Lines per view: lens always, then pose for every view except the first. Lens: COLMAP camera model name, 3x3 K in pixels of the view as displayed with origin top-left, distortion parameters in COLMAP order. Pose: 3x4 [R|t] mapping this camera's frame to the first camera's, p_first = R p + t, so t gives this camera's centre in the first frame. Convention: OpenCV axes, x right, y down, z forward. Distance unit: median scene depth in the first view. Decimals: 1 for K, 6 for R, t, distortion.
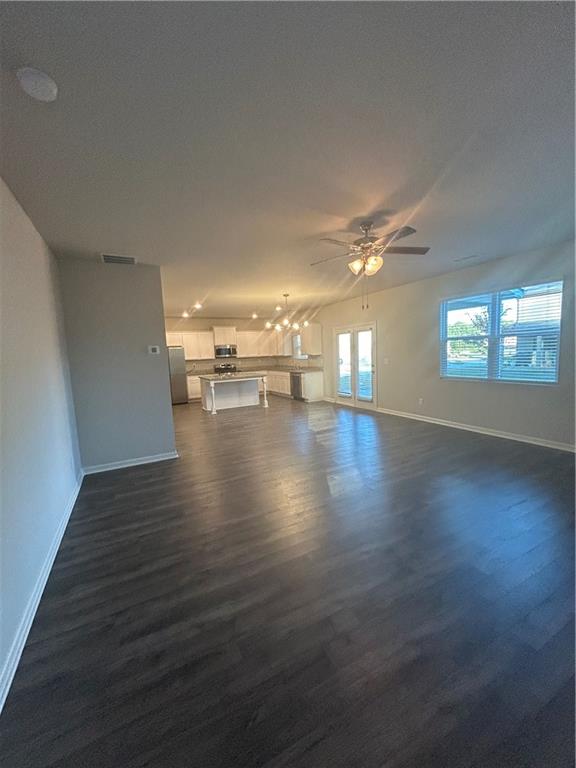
lens RADIAL K [[308.6, 0, 287.9], [0, 308.6, 386.0], [0, 0, 1]] dist [0.000122, 0.000208]
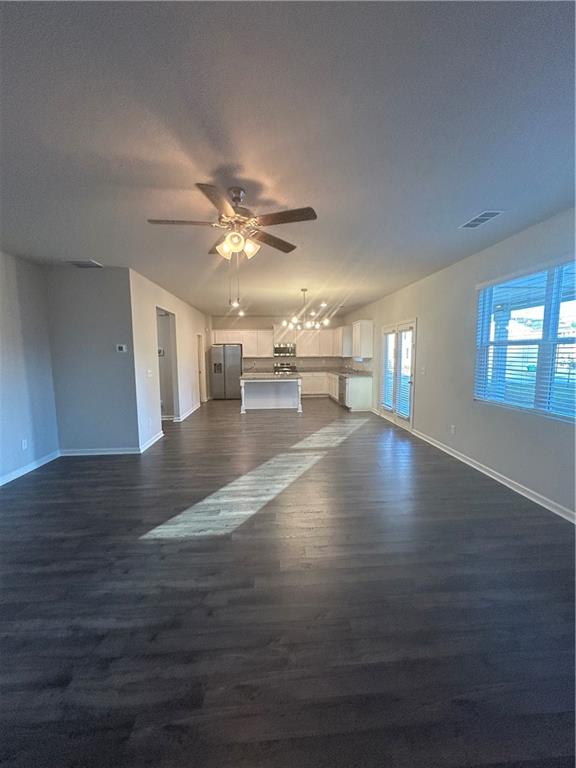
lens RADIAL K [[308.6, 0, 289.1], [0, 308.6, 383.3], [0, 0, 1]] dist [0.000122, 0.000208]
pose [[0.915533, 0.072932, -0.395575, 0.255434], [-0.073618, 0.997196, 0.013468, -0.026983], [0.395448, 0.016791, 0.918335, 0.131853]]
